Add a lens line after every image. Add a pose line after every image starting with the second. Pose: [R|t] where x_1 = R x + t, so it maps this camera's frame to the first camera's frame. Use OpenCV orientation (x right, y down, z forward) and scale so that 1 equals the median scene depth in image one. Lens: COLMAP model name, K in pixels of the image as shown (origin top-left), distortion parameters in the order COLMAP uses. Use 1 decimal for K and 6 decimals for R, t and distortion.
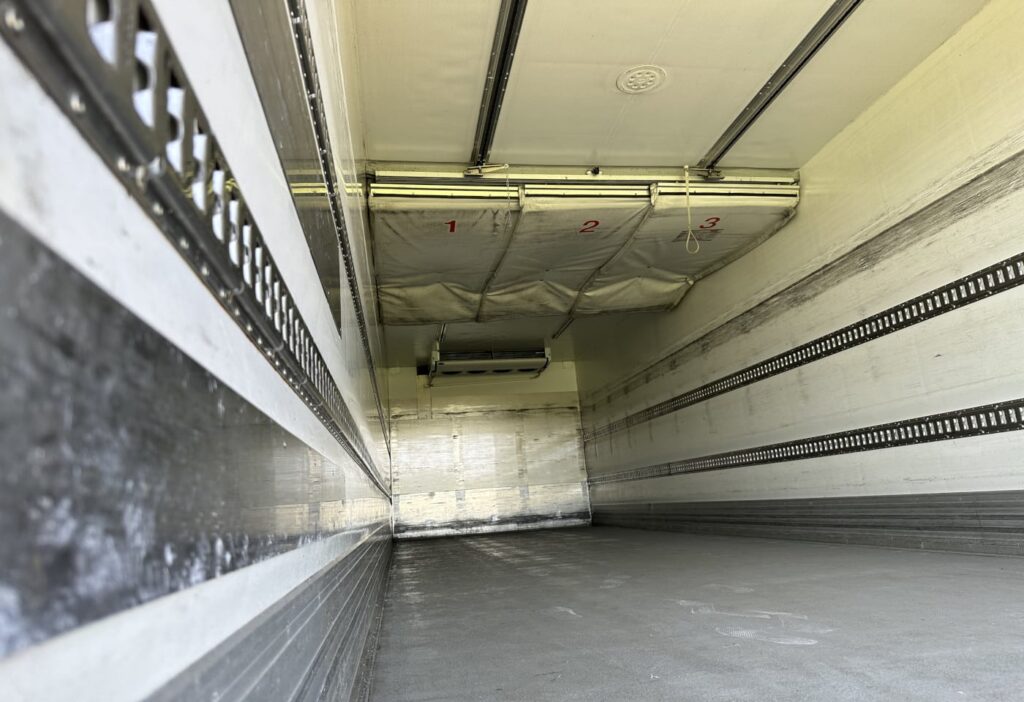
lens RADIAL K [[706.6, 0, 516.5], [0, 706.6, 368.5], [0, 0, 1]] dist [0.175995, -0.305468]
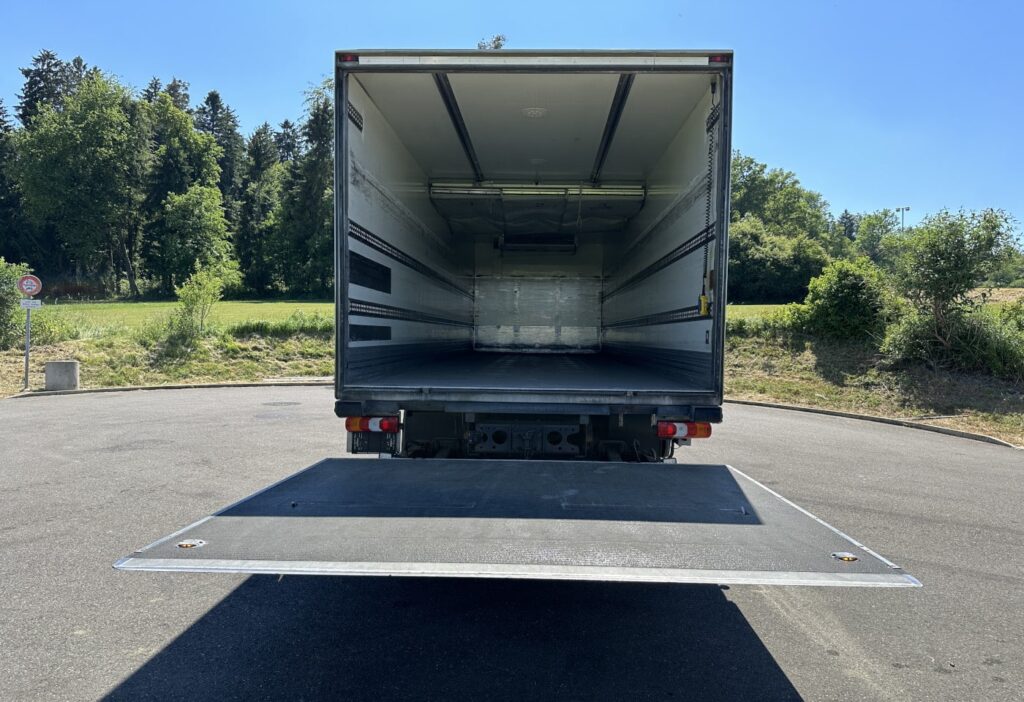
lens RADIAL K [[706.6, 0, 516.5], [0, 706.6, 368.5], [0, 0, 1]] dist [0.175995, -0.305468]
pose [[0.975879, 0.093831, -0.197121, 0.240258], [-0.042883, 0.967722, 0.248344, -0.126807], [0.214061, -0.233901, 0.948403, -0.511473]]
